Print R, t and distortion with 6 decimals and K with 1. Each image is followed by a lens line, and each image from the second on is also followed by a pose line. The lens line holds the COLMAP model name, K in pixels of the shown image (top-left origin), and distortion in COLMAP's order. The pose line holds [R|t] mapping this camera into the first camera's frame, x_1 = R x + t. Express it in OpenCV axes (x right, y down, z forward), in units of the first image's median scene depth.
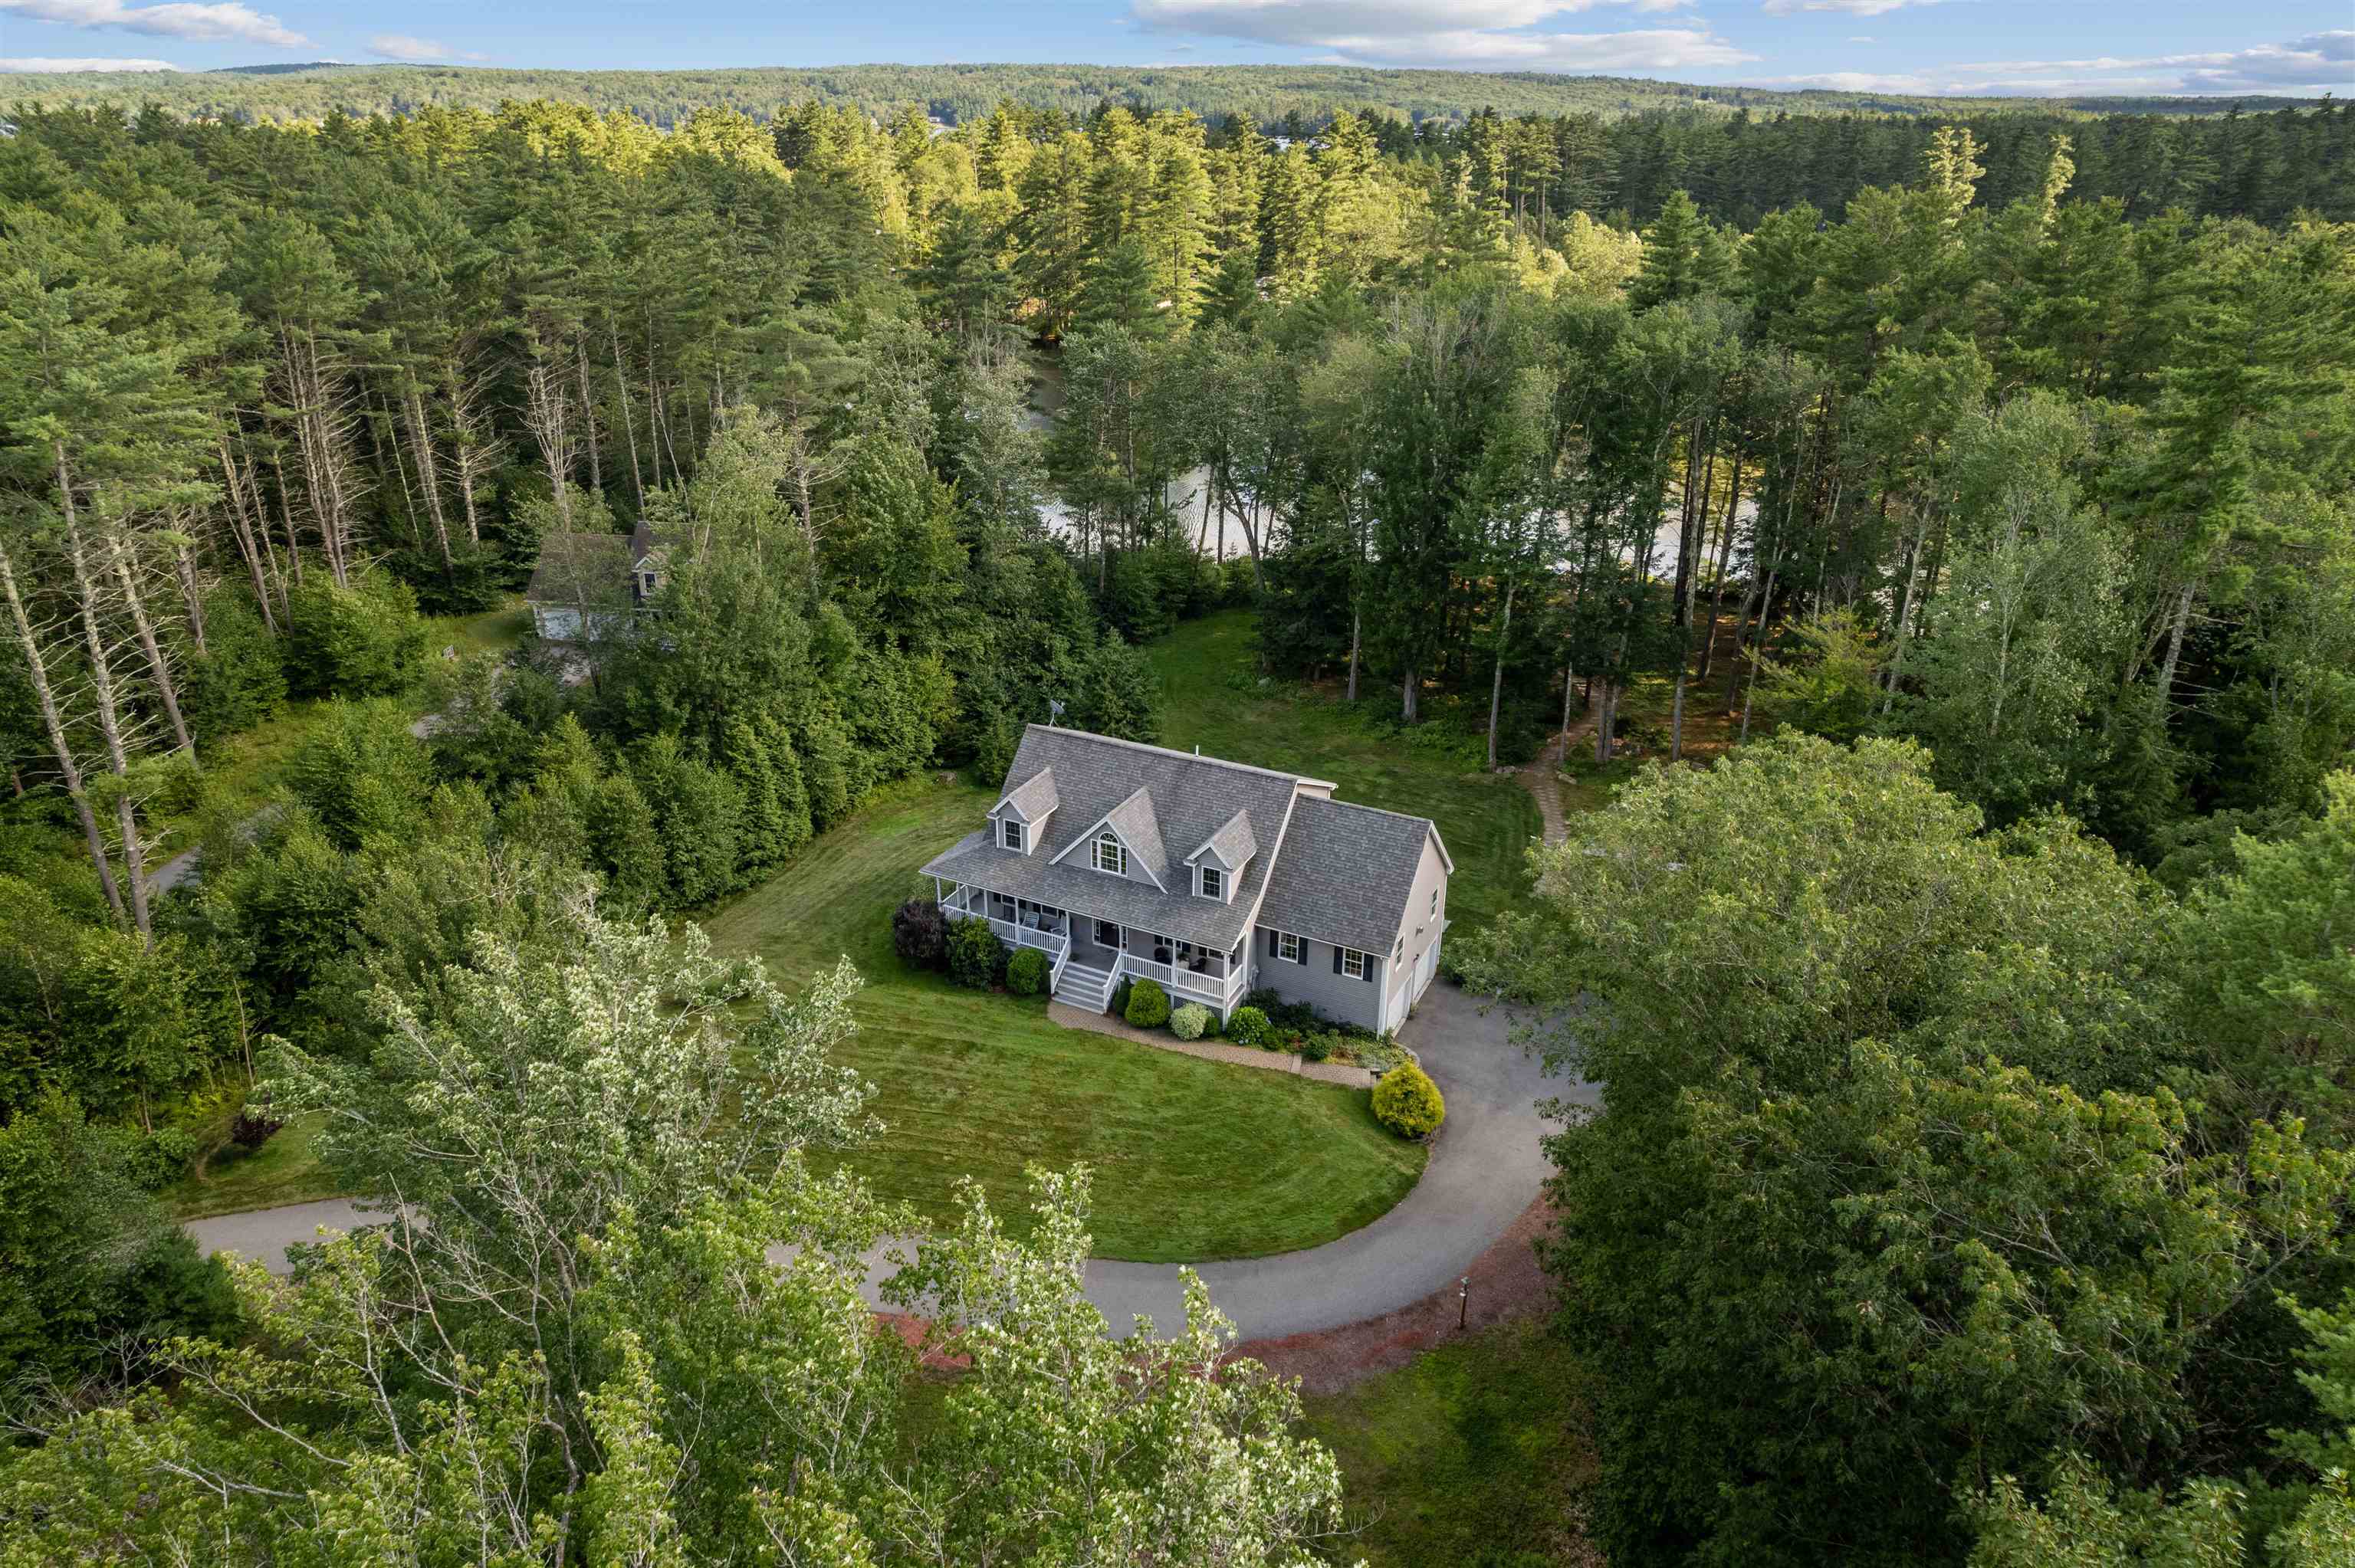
lens RADIAL K [[1512.3, 0, 1177.5], [0, 1512.3, 784.0], [0, 0, 1]] dist [-0.066166, 0.054544]
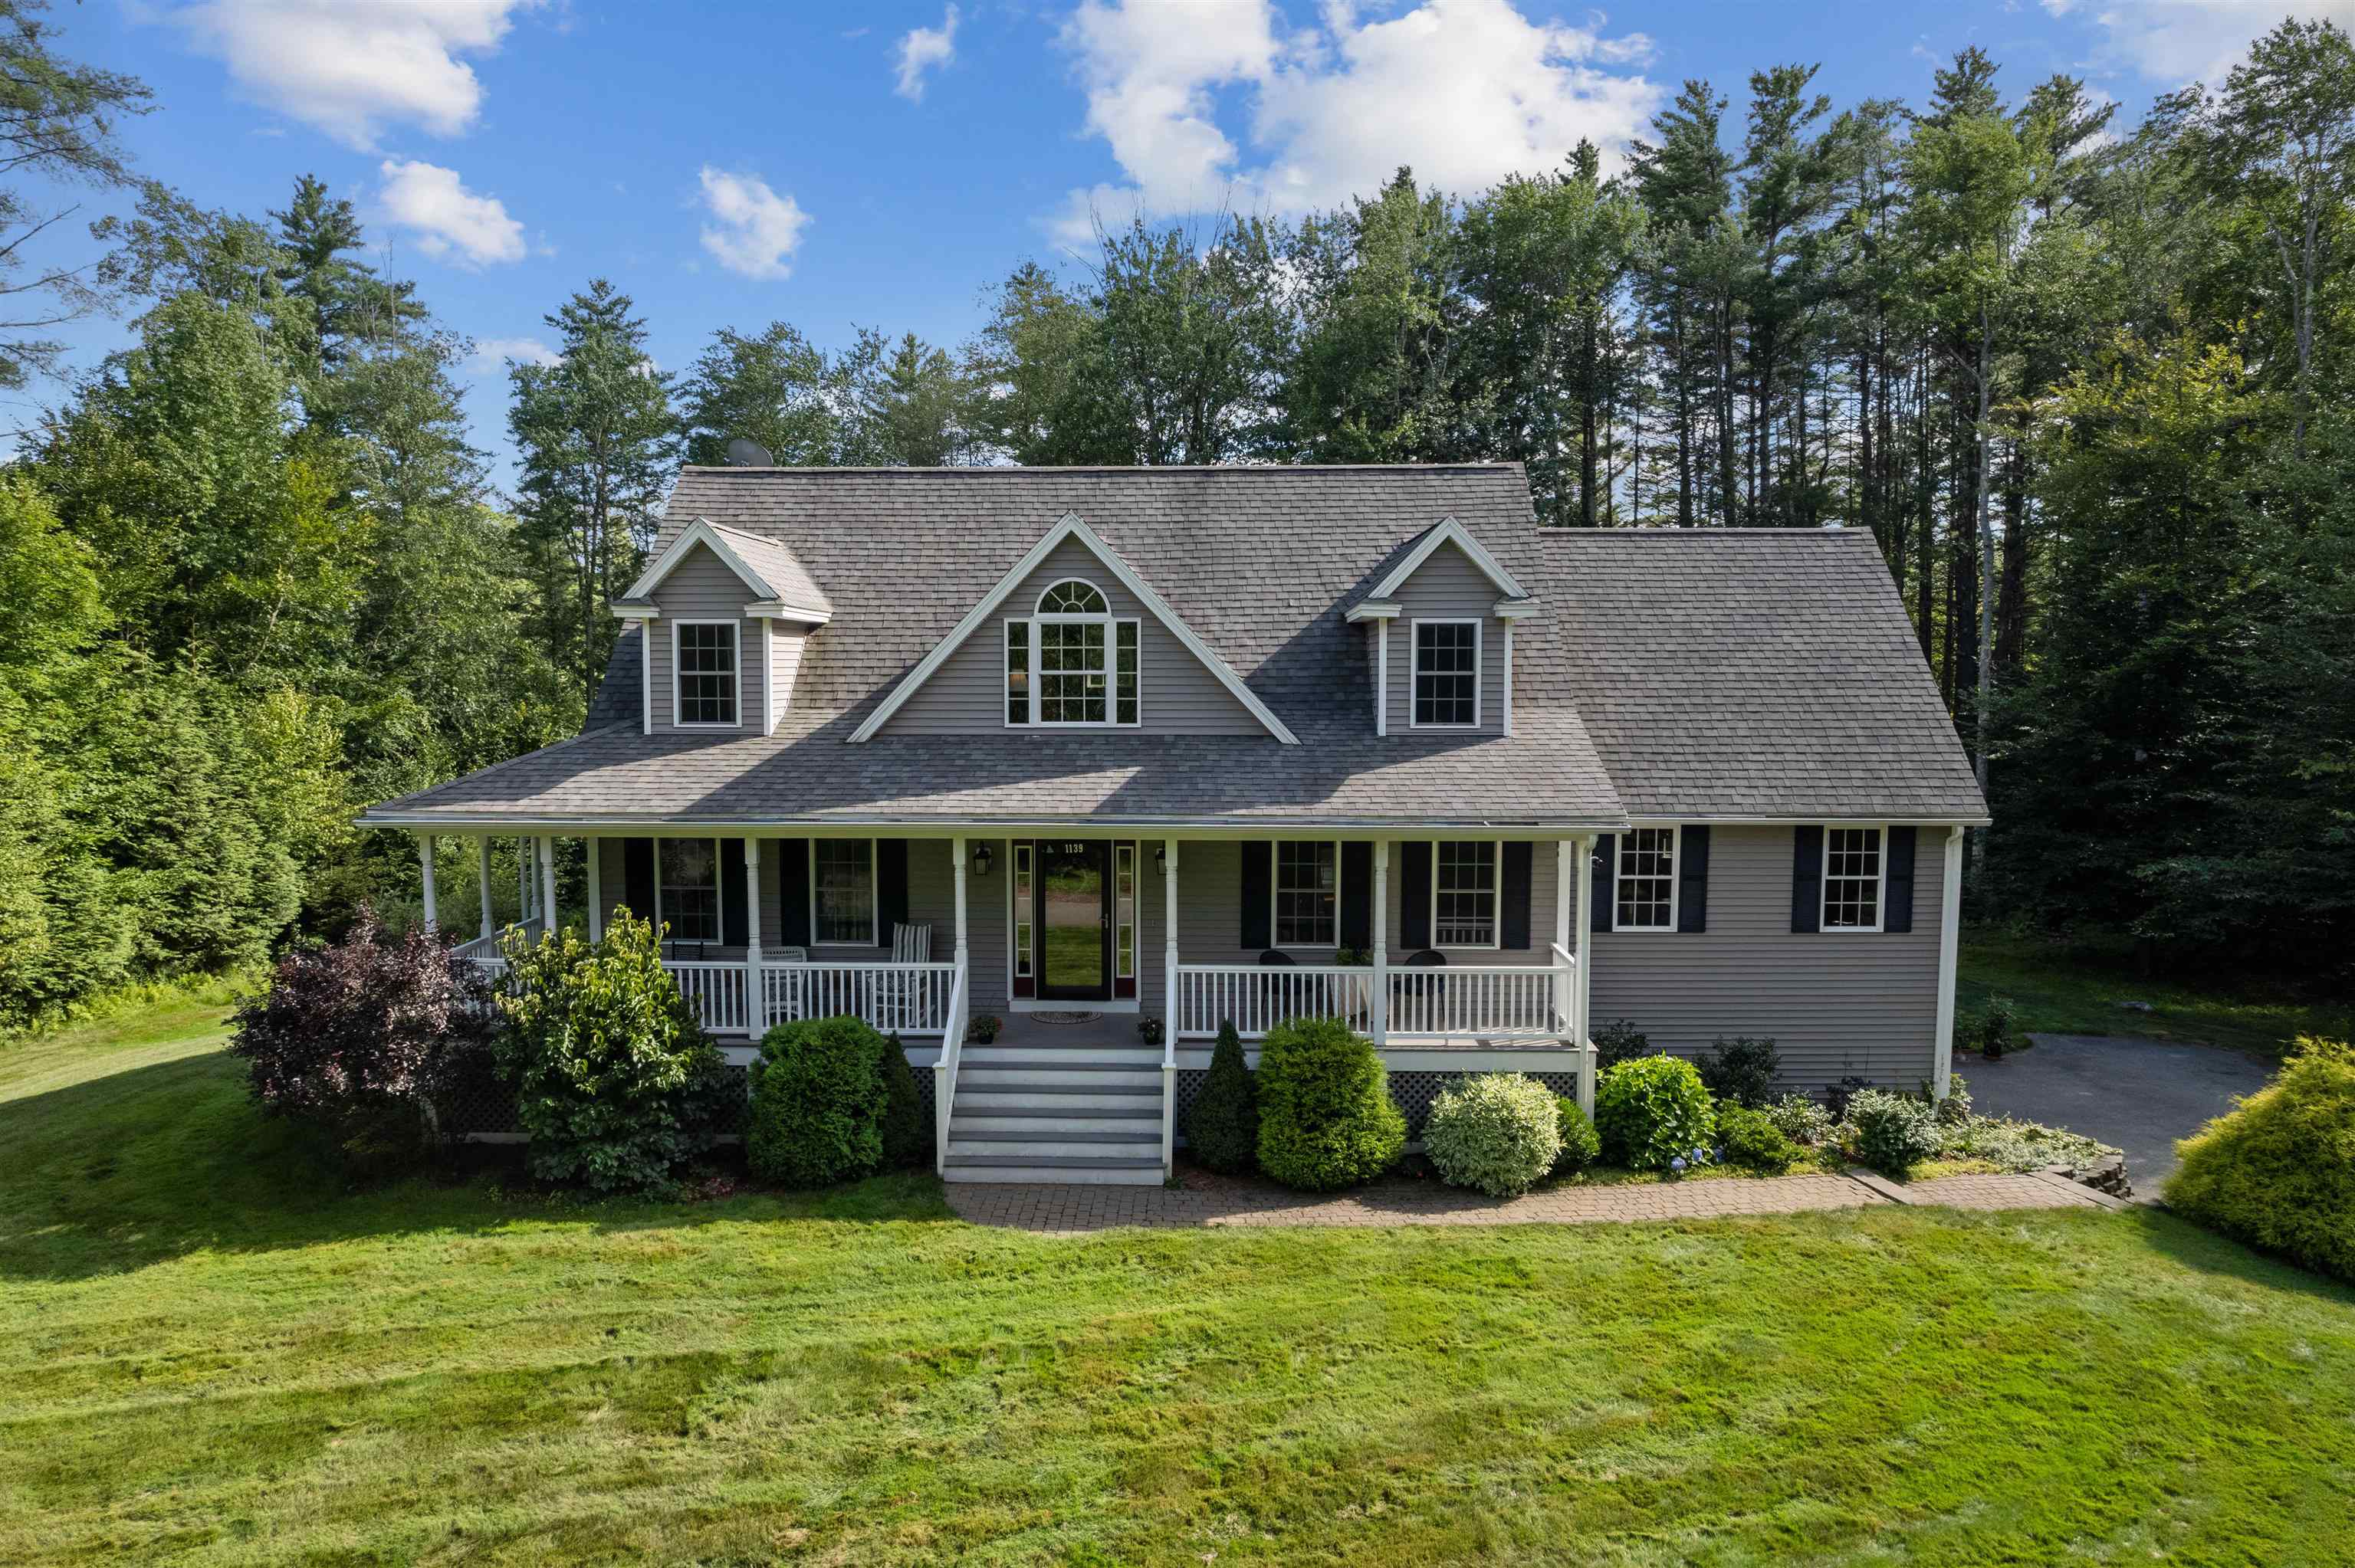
lens RADIAL K [[1503.4, 0, 1177.5], [0, 1503.4, 784.0], [0, 0, 1]] dist [-0.067582, 0.056953]
pose [[0.906484, -0.041500, 0.420197, -0.157825], [0.181101, 0.937189, -0.298127, 0.167816], [-0.381431, 0.346345, 0.857062, 0.757749]]
